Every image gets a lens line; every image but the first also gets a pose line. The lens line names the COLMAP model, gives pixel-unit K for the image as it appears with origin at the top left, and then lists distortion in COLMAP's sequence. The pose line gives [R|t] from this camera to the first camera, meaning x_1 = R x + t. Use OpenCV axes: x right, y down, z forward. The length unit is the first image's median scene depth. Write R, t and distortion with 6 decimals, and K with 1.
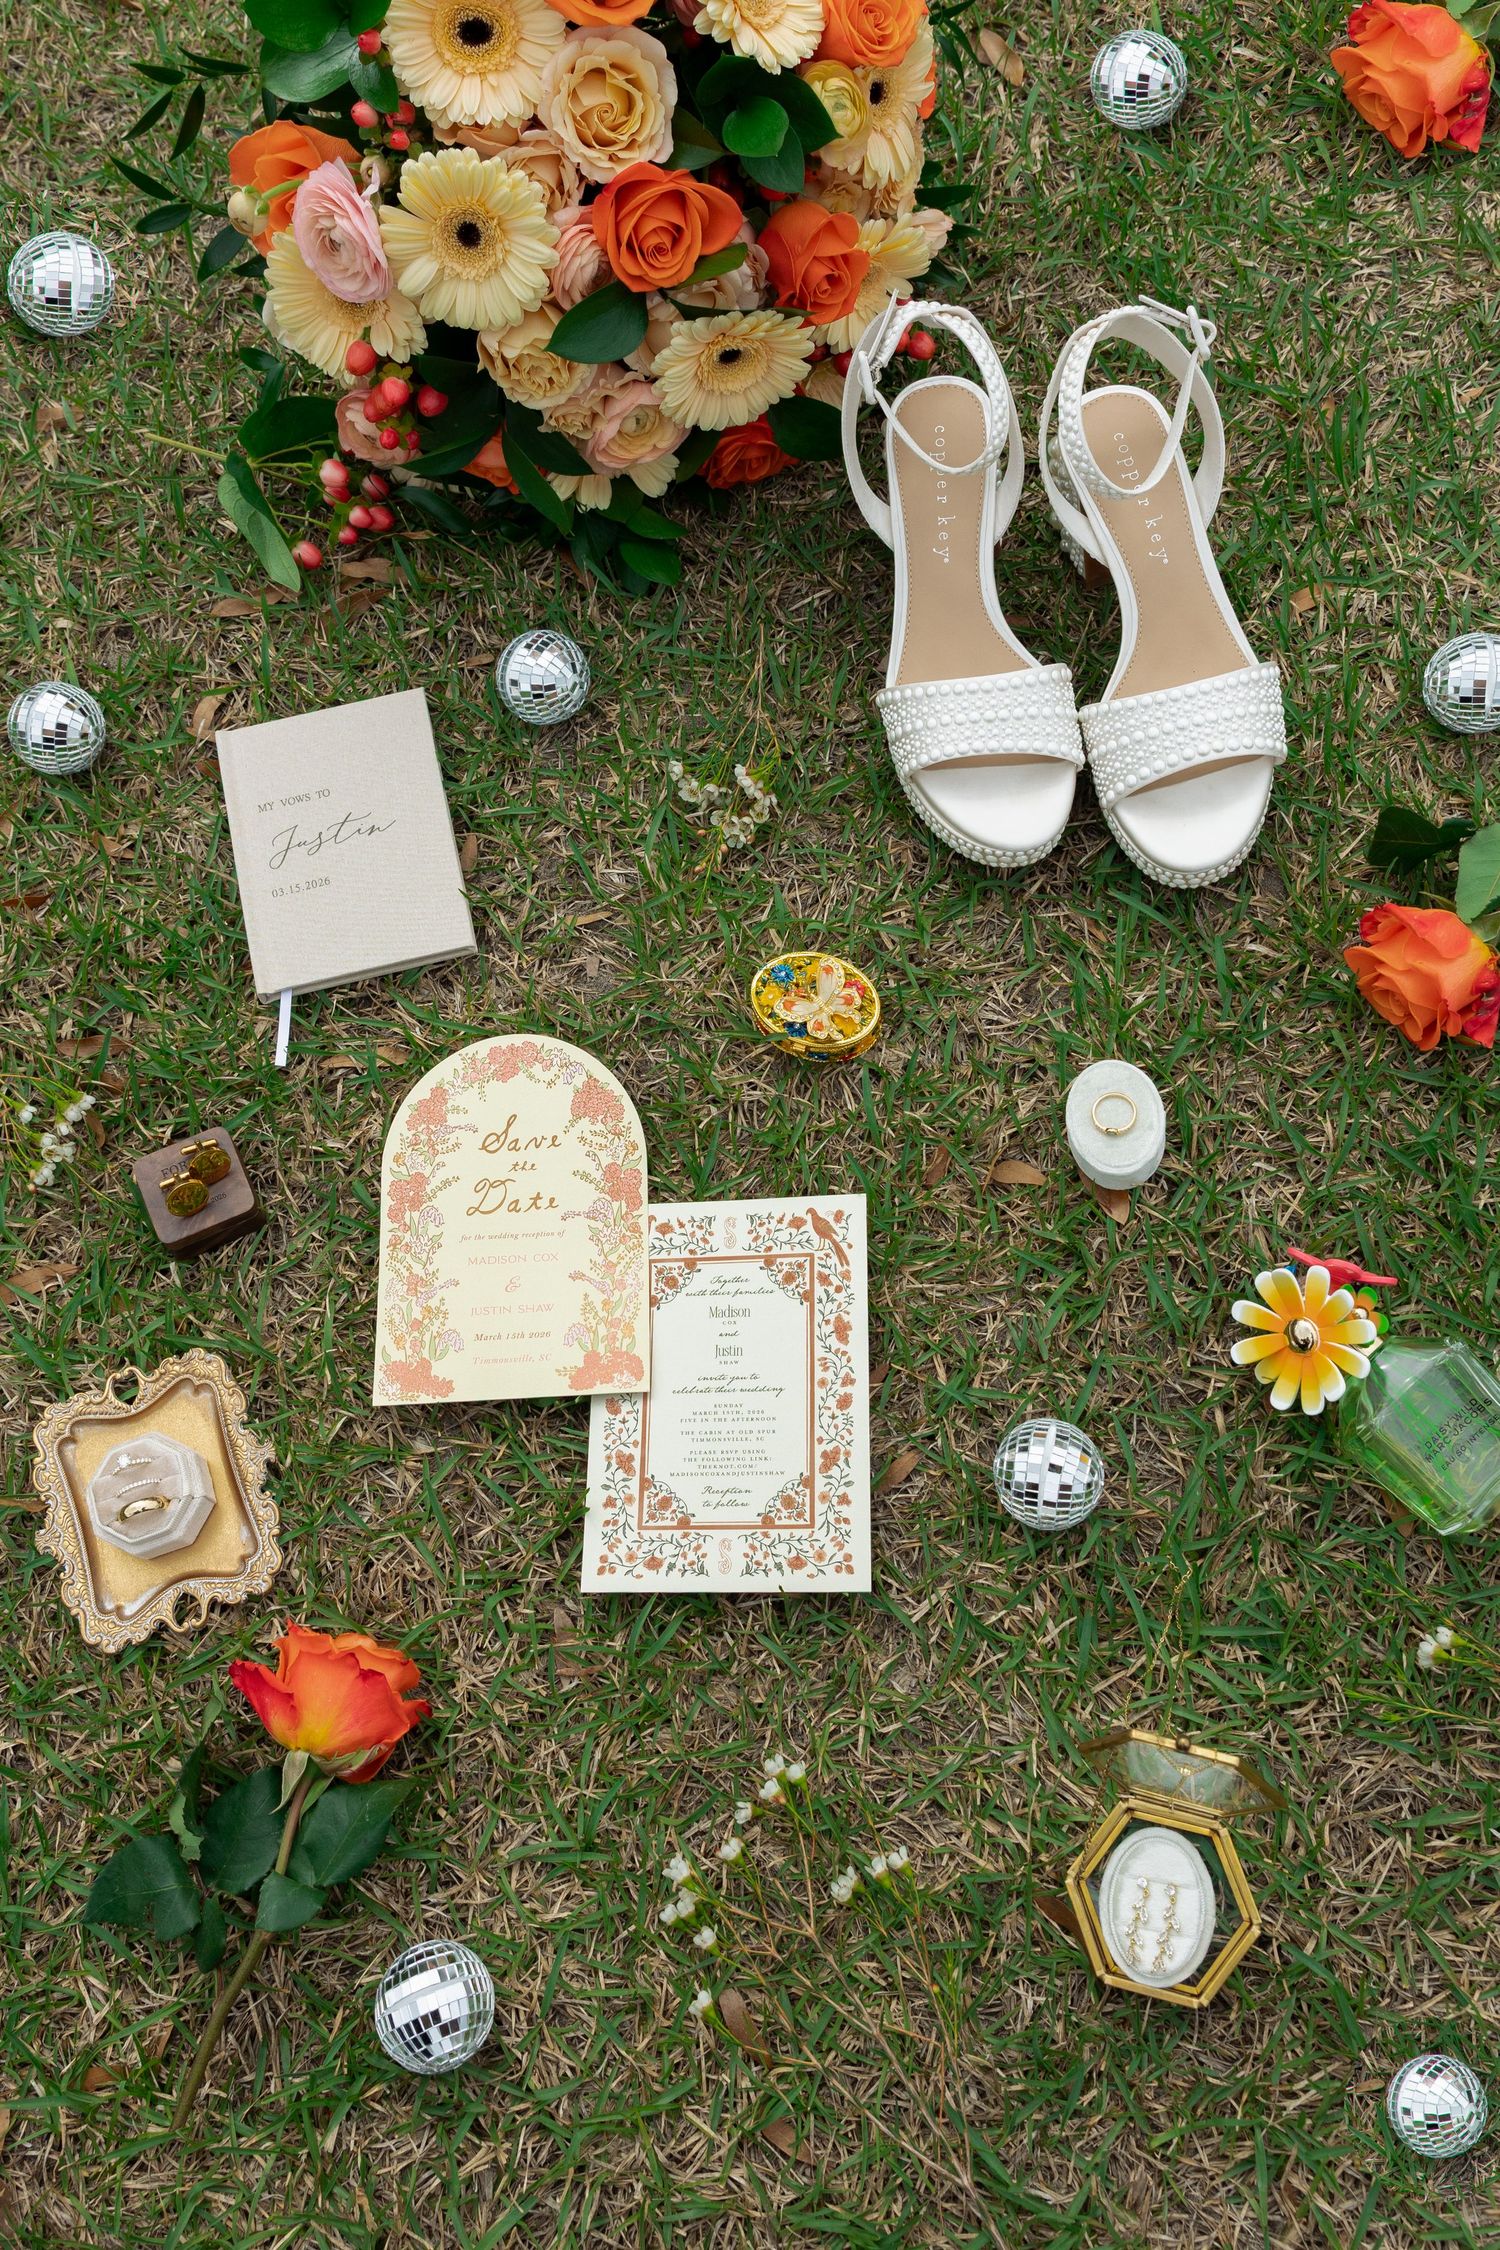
lens RADIAL K [[2128.3, 0, 744.8], [0, 2128.3, 1051.1], [0, 0, 1]] dist [0.098829, 0.000000]
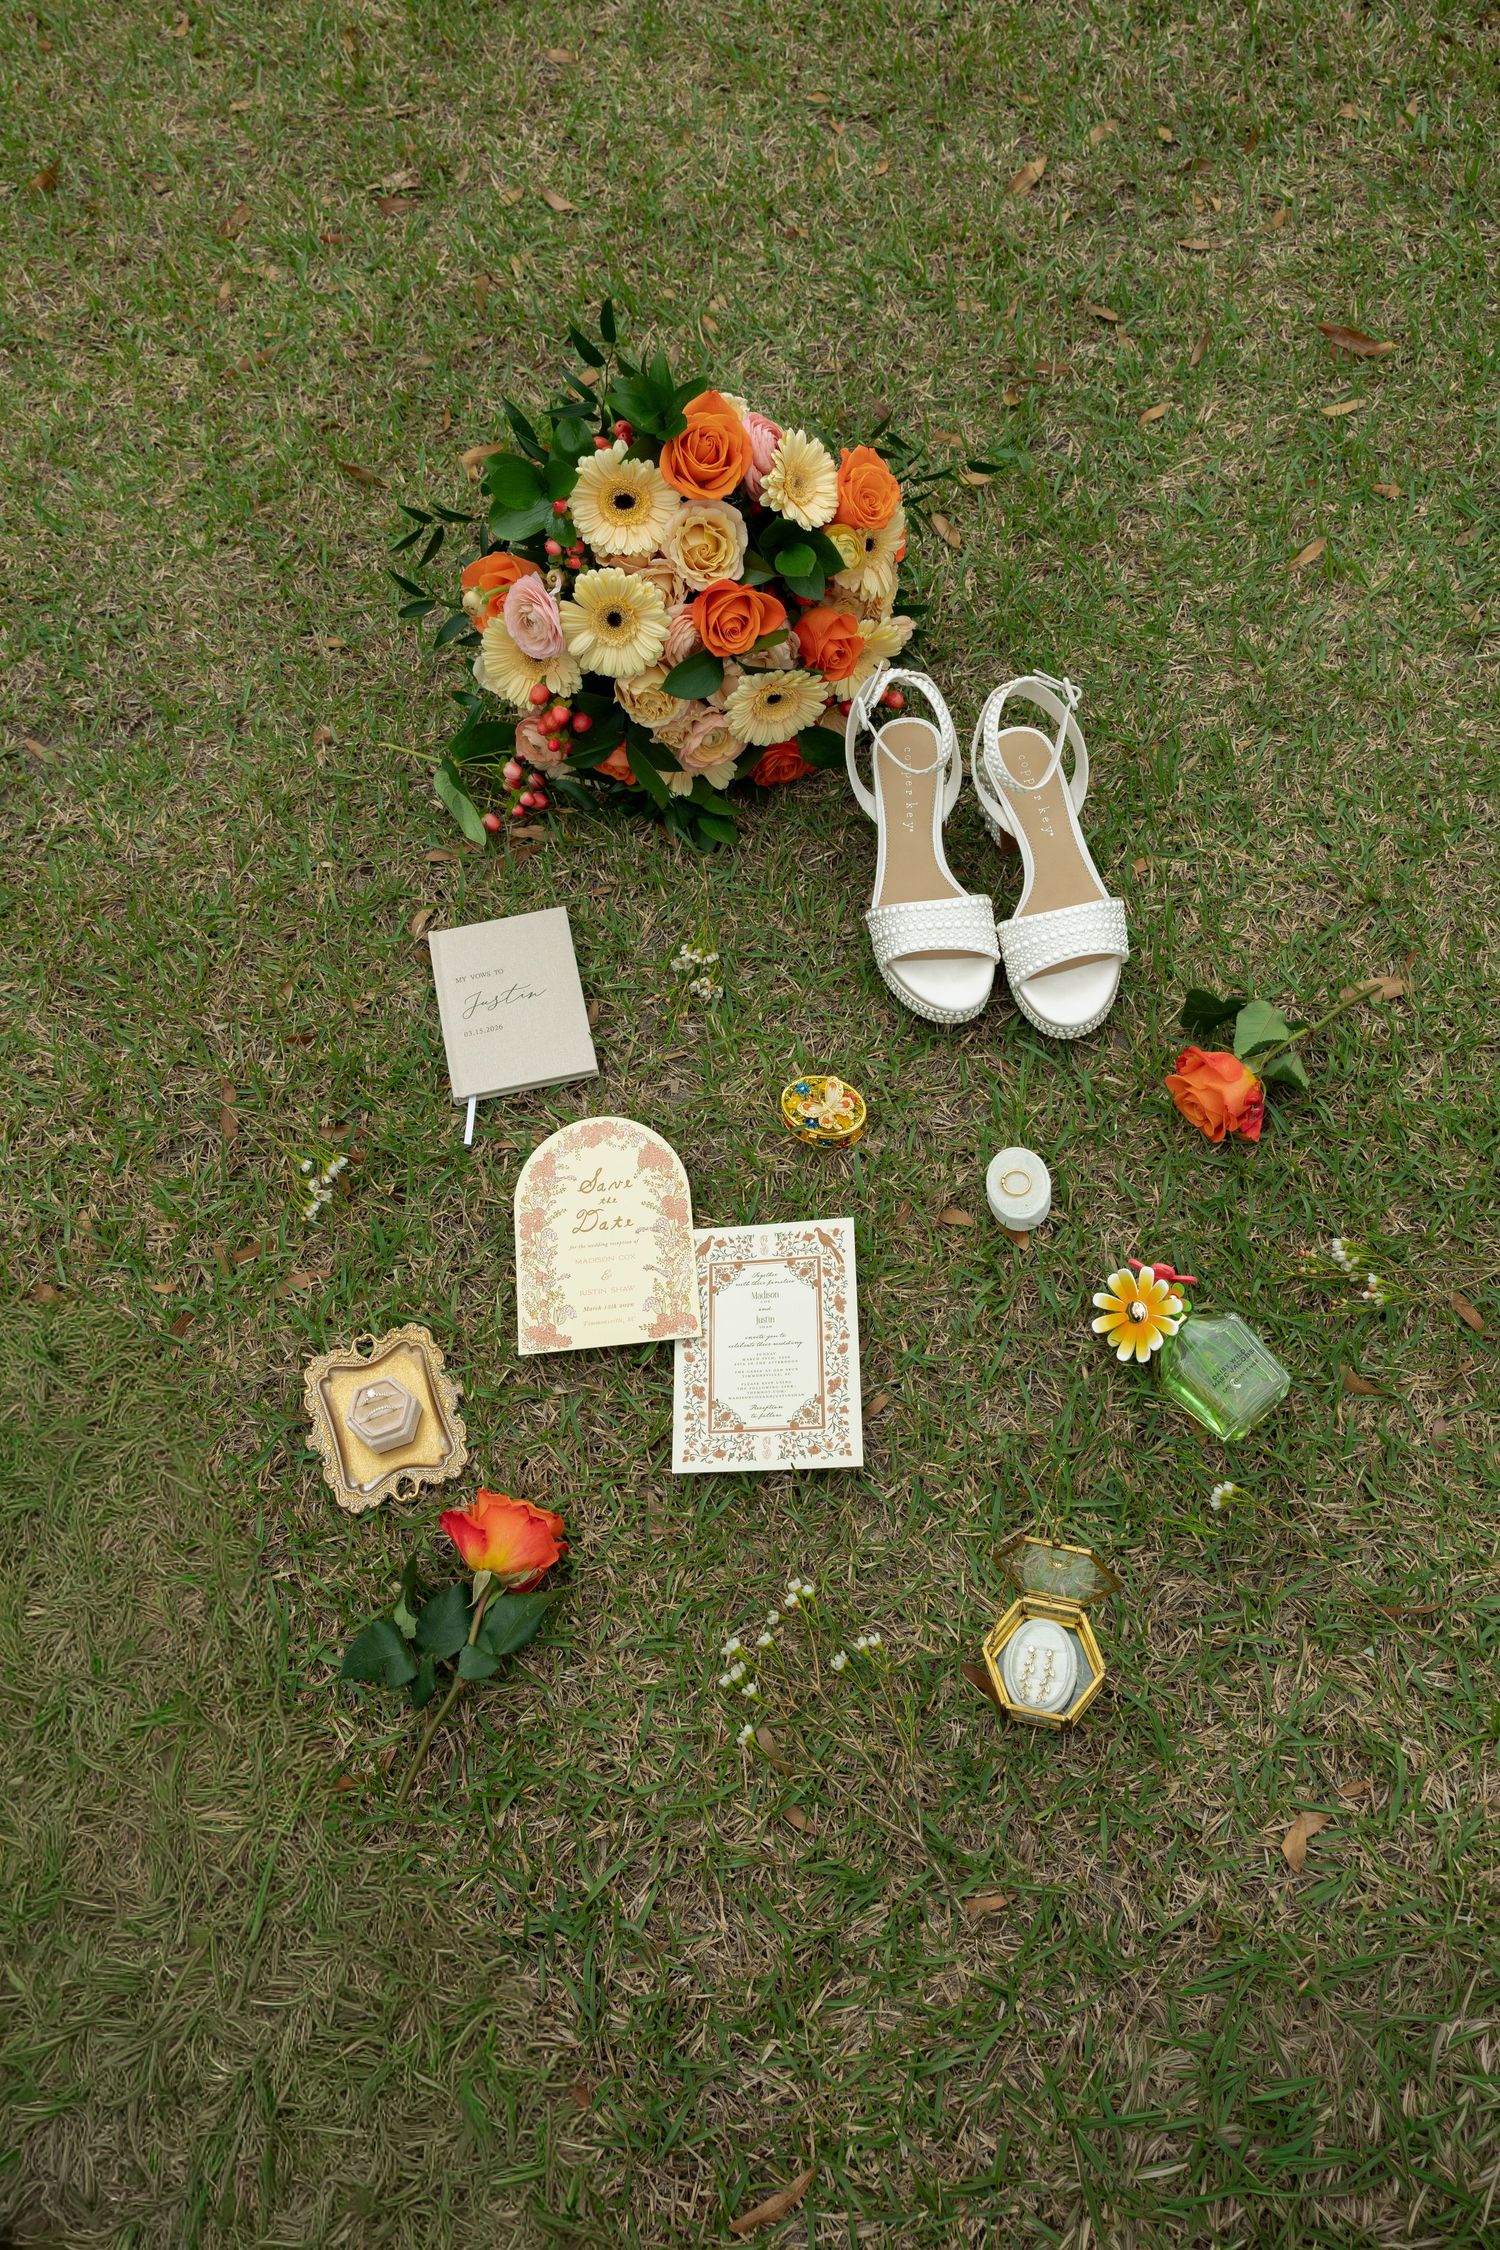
lens RADIAL K [[1725.0, 0, 766.1], [0, 1725.0, 1139.8], [0, 0, 1]] dist [0.014949, -0.013985]
pose [[0.999457, 0.021378, 0.025083, -0.038955], [-0.018807, 0.994951, -0.098581, 0.123970], [-0.027064, 0.098056, 0.994813, -0.225522]]
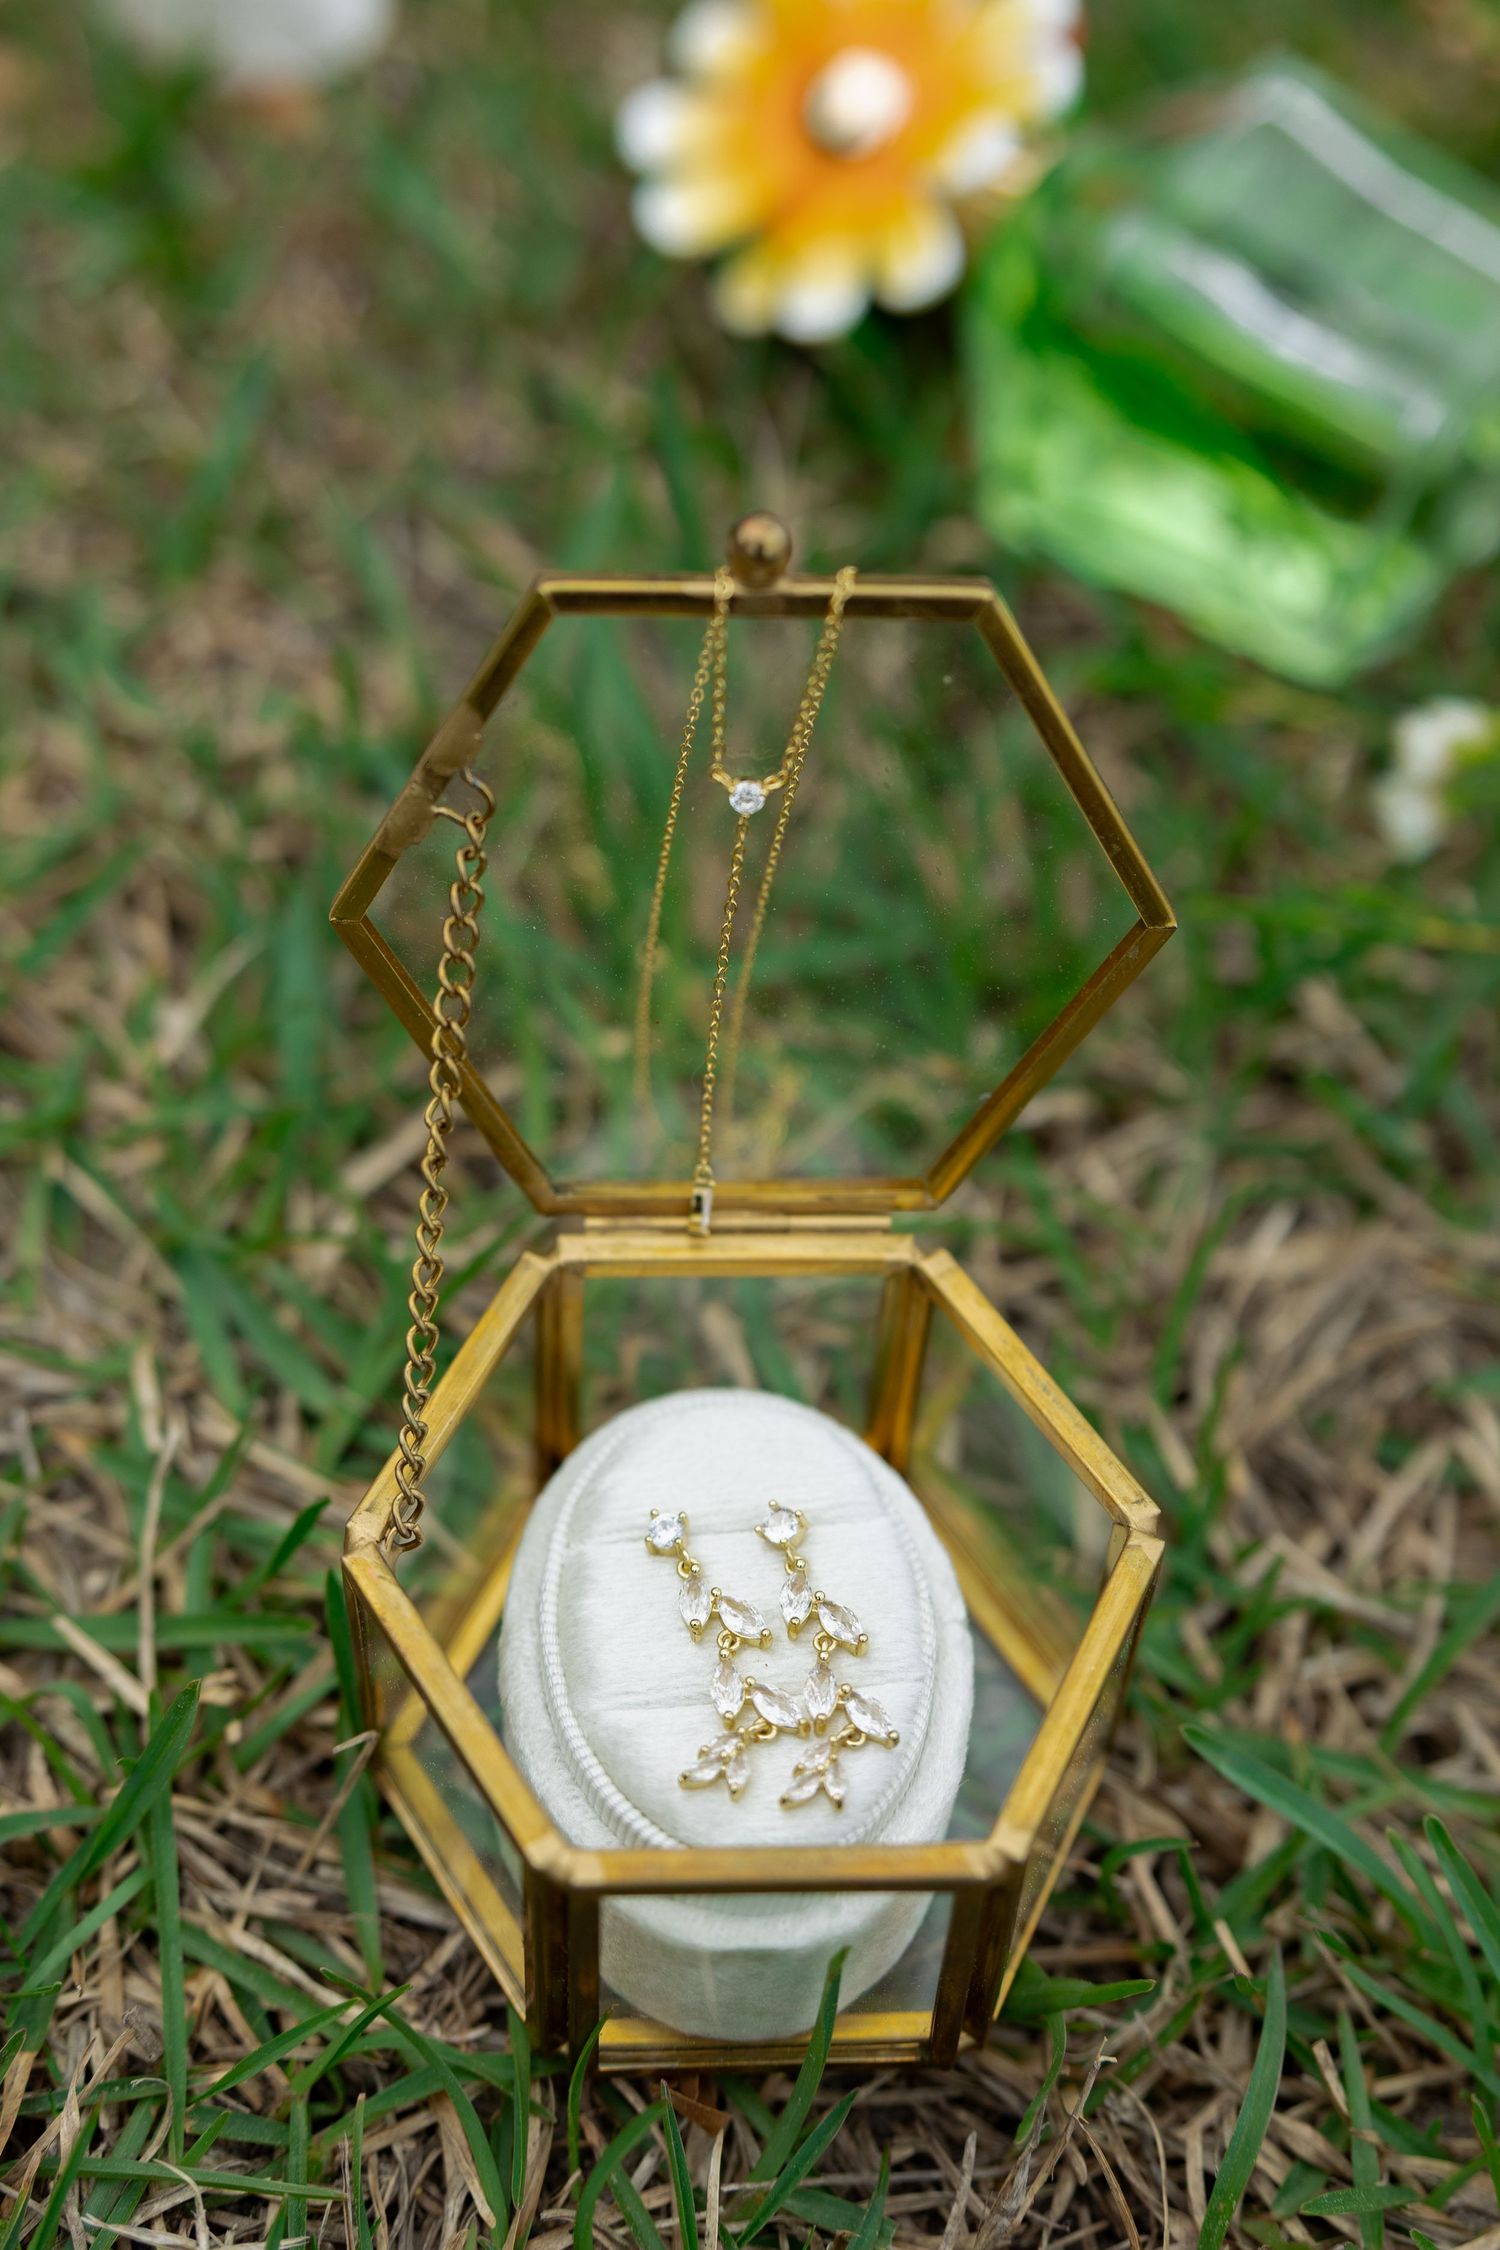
lens RADIAL K [[2880.5, 0, 743.8], [0, 2880.5, 1117.0], [0, 0, 1]] dist [0.019386, 0.000000]
pose [[0.939224, -0.051788, 0.339377, 0.078064], [0.154576, 0.946475, -0.283358, 0.363718], [-0.306537, 0.318596, 0.896957, 0.596060]]
